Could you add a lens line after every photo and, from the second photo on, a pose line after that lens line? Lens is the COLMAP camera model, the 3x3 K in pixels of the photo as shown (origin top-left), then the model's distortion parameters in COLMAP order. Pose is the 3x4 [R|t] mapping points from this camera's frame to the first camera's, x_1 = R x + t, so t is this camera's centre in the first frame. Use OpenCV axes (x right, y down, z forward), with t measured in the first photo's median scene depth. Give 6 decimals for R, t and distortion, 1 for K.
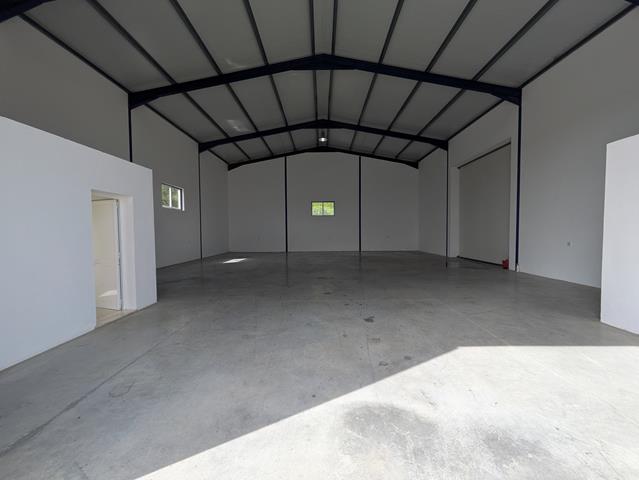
lens RADIAL K [[253.7, 0, 320.0], [0, 253.7, 239.1], [0, 0, 1]] dist [-0.003529, 0.001223]
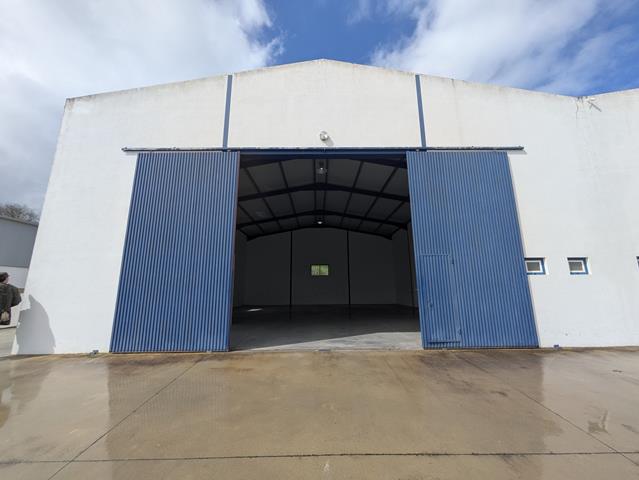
lens RADIAL K [[253.7, 0, 314.6], [0, 253.7, 242.1], [0, 0, 1]] dist [-0.003529, 0.001223]
pose [[0.999981, -0.000103, -0.006194, -0.009975], [-0.001228, 0.976725, -0.214492, 0.022748], [0.006071, 0.214496, 0.976706, -0.381444]]
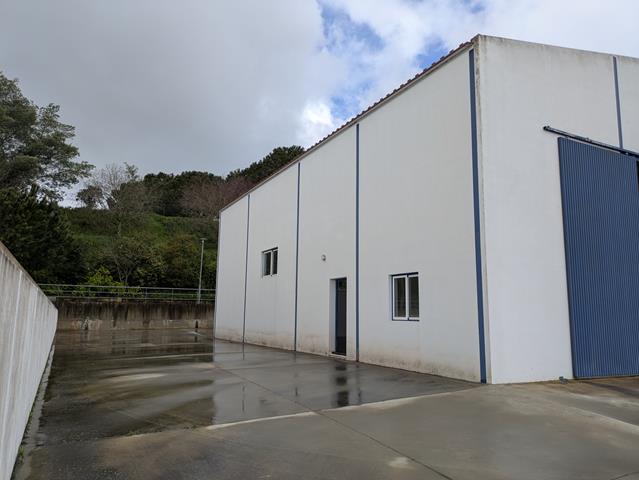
lens RADIAL K [[468.8, 0, 313.1], [0, 468.8, 246.5], [0, 0, 1]] dist [0.051514, -0.048809]
pose [[0.880825, 0.074499, 0.467543, -0.980678], [0.005033, 0.986012, -0.166596, 0.037347], [-0.473415, 0.149095, 0.868130, -0.374695]]
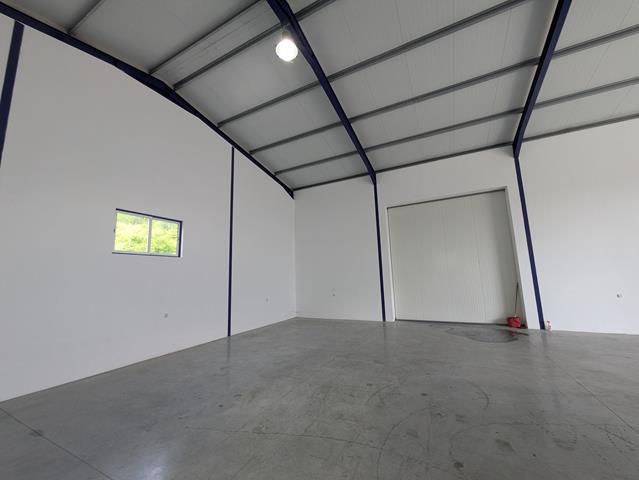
lens RADIAL K [[253.7, 0, 316.4], [0, 253.7, 240.3], [0, 0, 1]] dist [-0.003529, 0.001223]
pose [[0.449781, 0.120821, 0.884929, -0.263410], [0.060660, 0.984388, -0.165232, -0.052323], [-0.891076, 0.127998, 0.435430, 0.832497]]
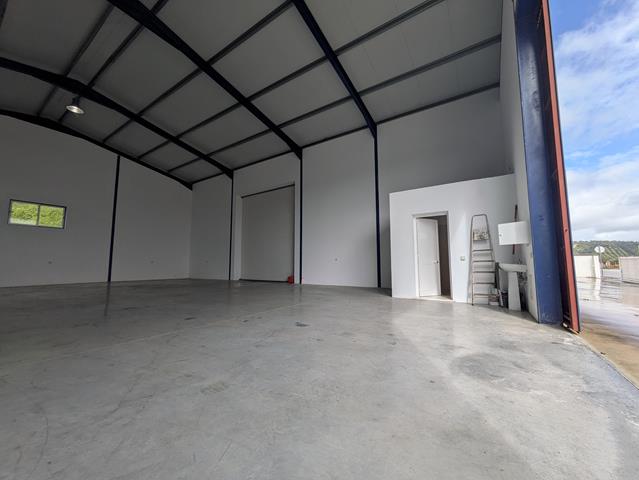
lens RADIAL K [[253.7, 0, 321.1], [0, 253.7, 239.7], [0, 0, 1]] dist [-0.003529, 0.001223]
pose [[0.542492, 0.087177, 0.835525, -0.162680], [0.027137, 0.992263, -0.121151, 0.041745], [-0.839623, 0.088397, 0.535929, 0.138819]]
